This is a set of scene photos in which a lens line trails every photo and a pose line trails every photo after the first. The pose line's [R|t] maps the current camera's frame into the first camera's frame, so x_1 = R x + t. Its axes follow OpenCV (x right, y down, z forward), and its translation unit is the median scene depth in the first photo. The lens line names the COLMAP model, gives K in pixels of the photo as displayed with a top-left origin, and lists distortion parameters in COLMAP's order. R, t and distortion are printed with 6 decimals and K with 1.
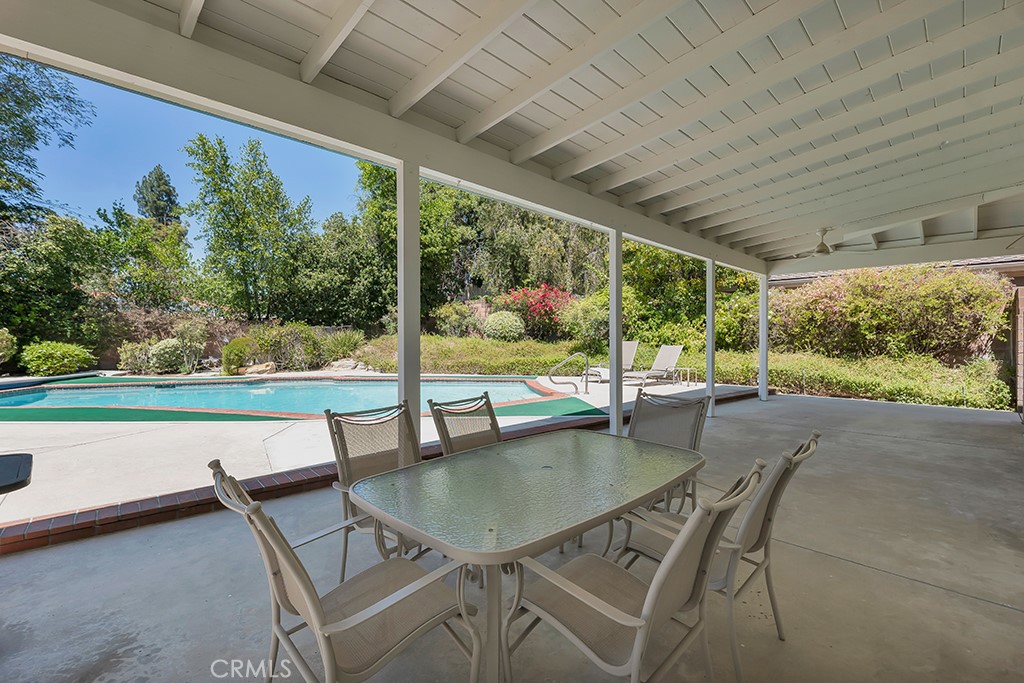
lens RADIAL K [[459.5, 0, 518.9], [0, 459.5, 339.7], [0, 0, 1]] dist [0.009342, -0.002266]
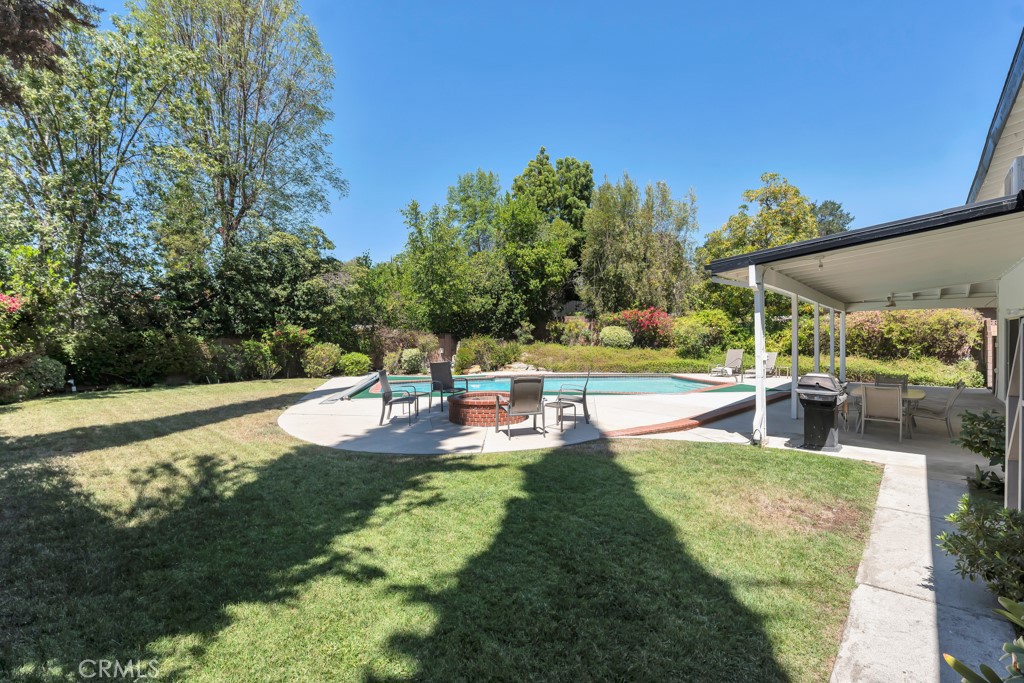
lens RADIAL K [[459.5, 0, 512.8], [0, 459.5, 340.5], [0, 0, 1]] dist [0.009342, -0.002266]
pose [[0.998917, -0.006065, 0.046121, -0.580631], [0.006124, 0.999981, -0.001128, -0.029505], [-0.046114, 0.001410, 0.998935, -0.489125]]
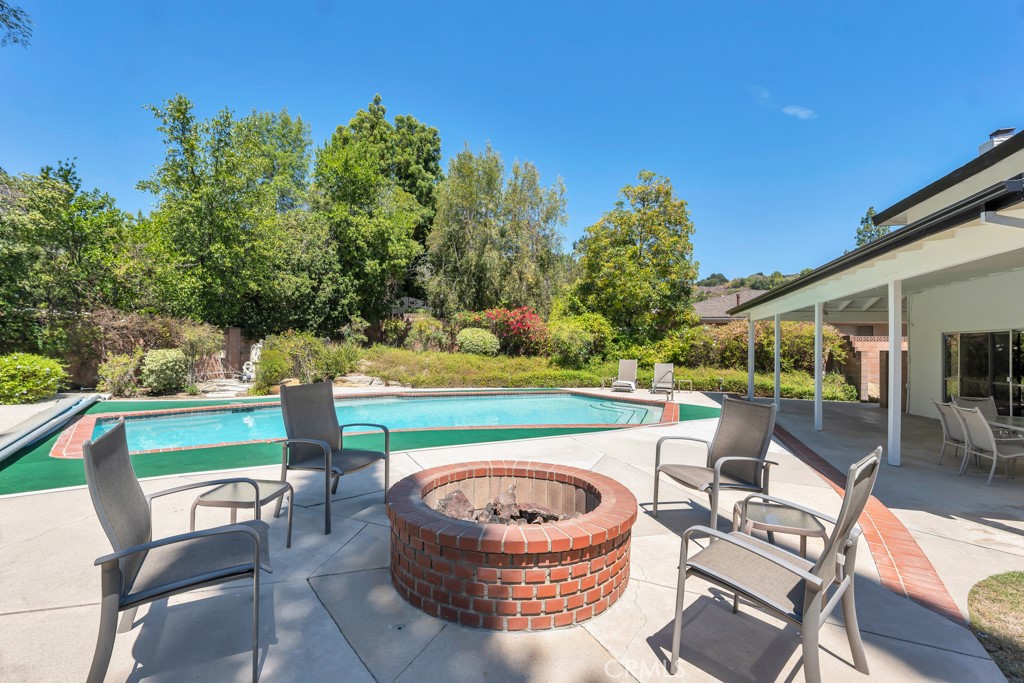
lens RADIAL K [[459.5, 0, 512.8], [0, 459.5, 337.5], [0, 0, 1]] dist [0.009342, -0.002266]
pose [[0.874691, 0.032073, 0.483619, -0.706215], [-0.020929, 0.999377, -0.028425, -0.015904], [-0.484230, 0.014741, 0.874817, 0.025023]]
